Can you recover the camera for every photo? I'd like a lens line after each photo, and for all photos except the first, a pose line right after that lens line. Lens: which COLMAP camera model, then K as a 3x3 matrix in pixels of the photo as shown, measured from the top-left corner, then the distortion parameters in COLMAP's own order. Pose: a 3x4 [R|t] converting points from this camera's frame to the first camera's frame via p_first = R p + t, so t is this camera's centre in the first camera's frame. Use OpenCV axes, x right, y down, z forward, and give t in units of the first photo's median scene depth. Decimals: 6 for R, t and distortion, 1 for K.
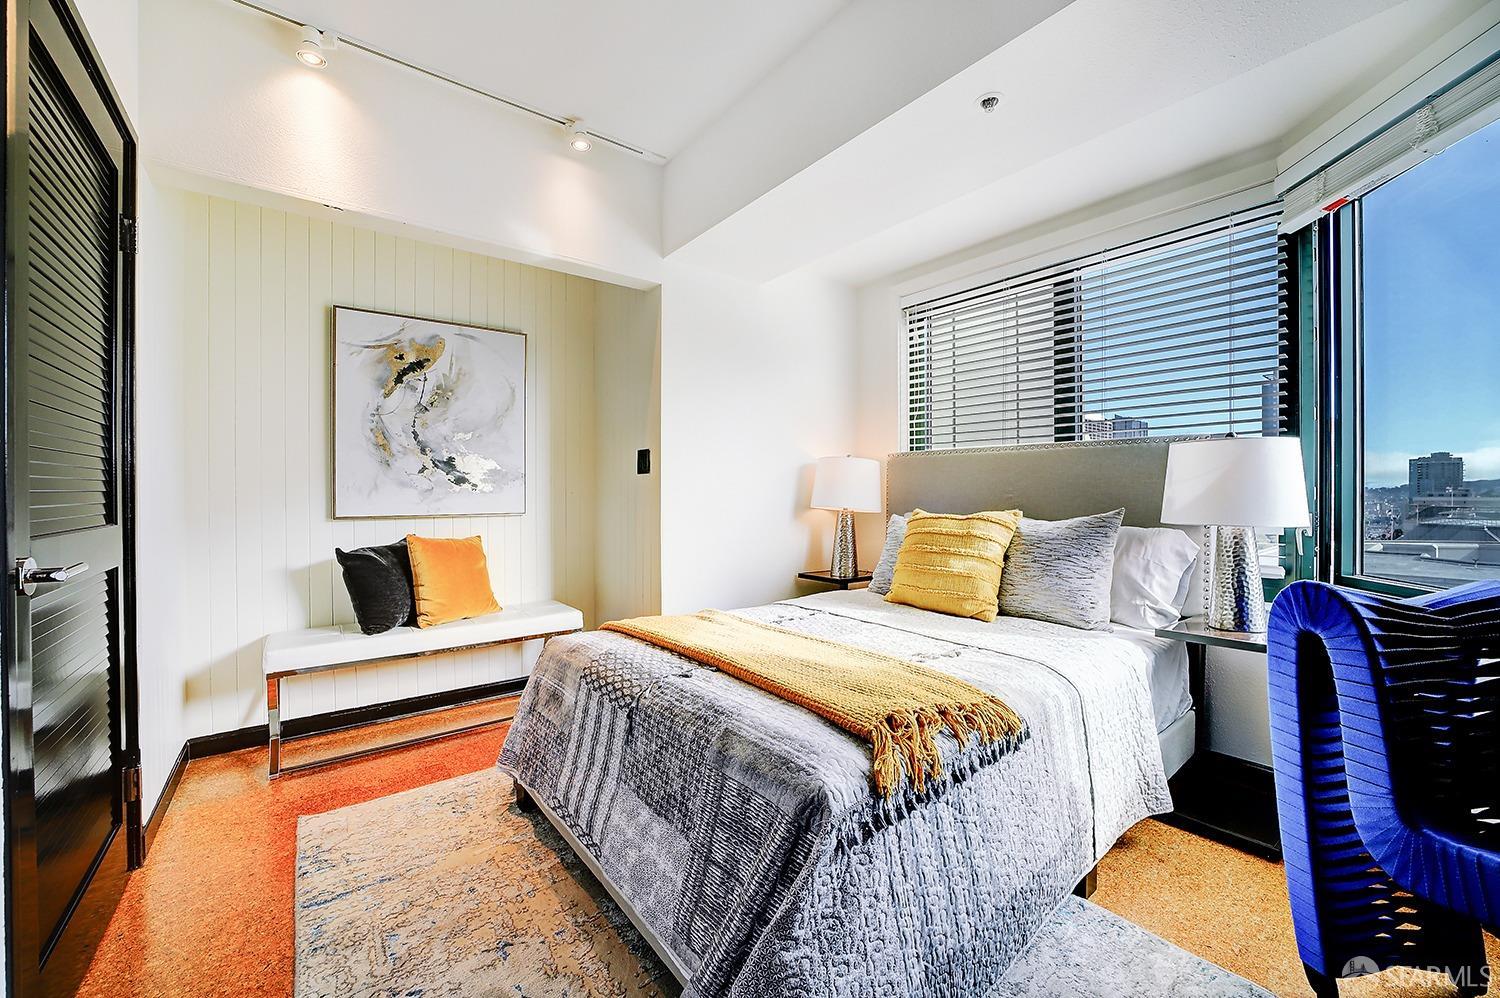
lens RADIAL K [[587.2, 0, 752.8], [0, 587.2, 501.8], [0, 0, 1]] dist [-0.036389, 0.009123]
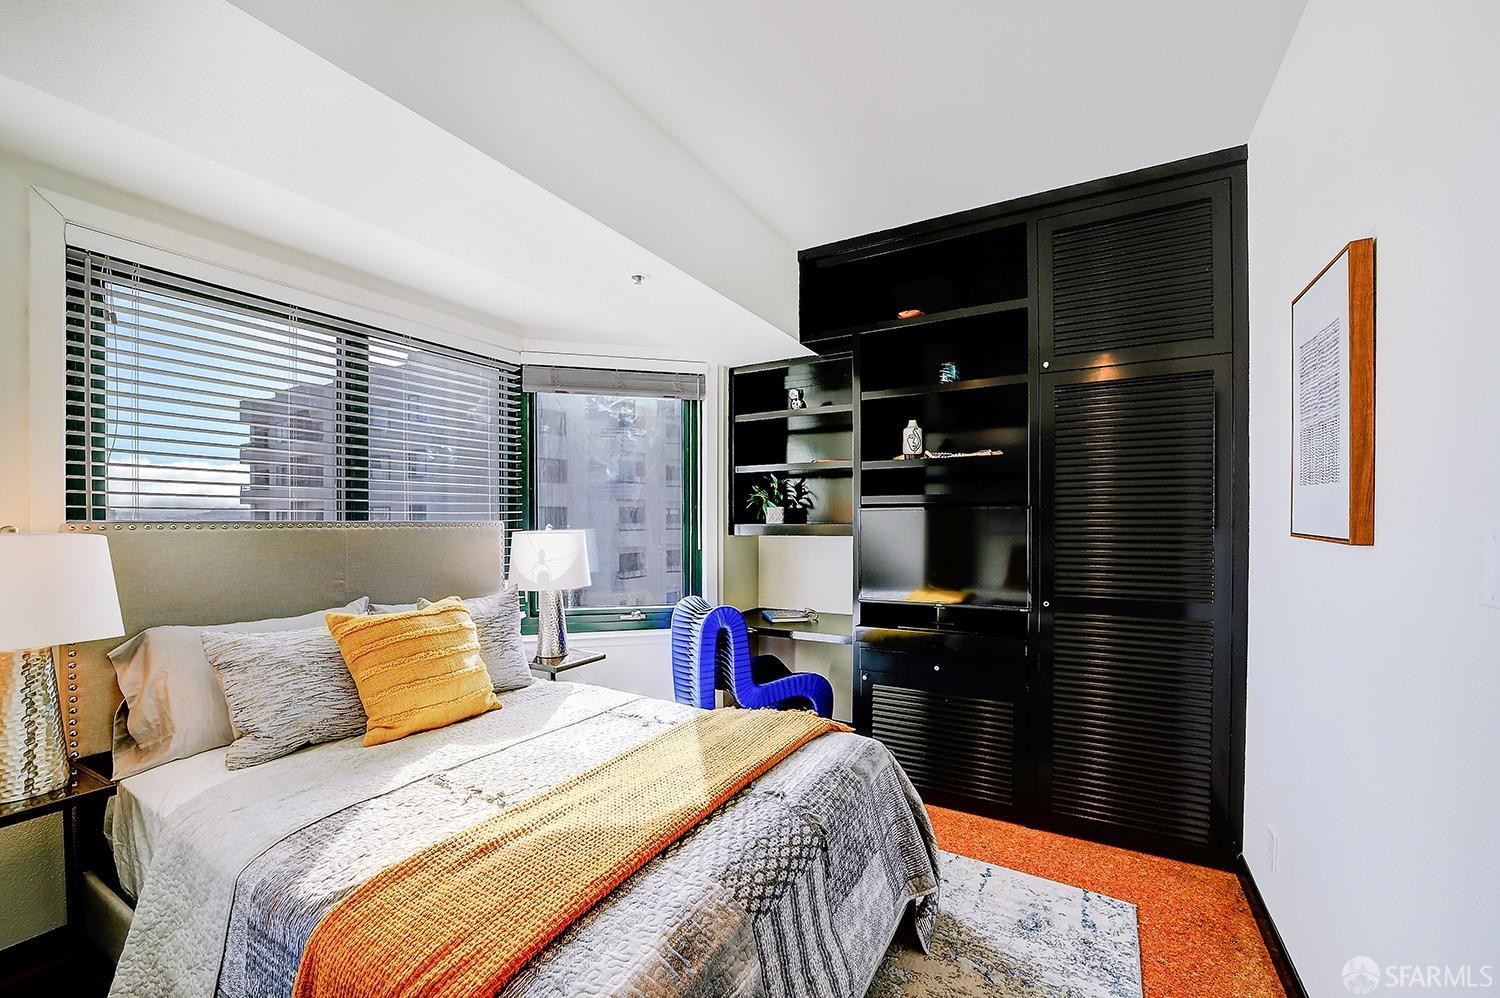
lens RADIAL K [[587.2, 0, 752.8], [0, 587.2, 501.8], [0, 0, 1]] dist [-0.036389, 0.009123]
pose [[-0.379444, 0.031350, 0.924684, -0.954294], [0.017748, 0.999489, -0.026603, -0.164327], [-0.925045, 0.006317, -0.379806, 1.306848]]
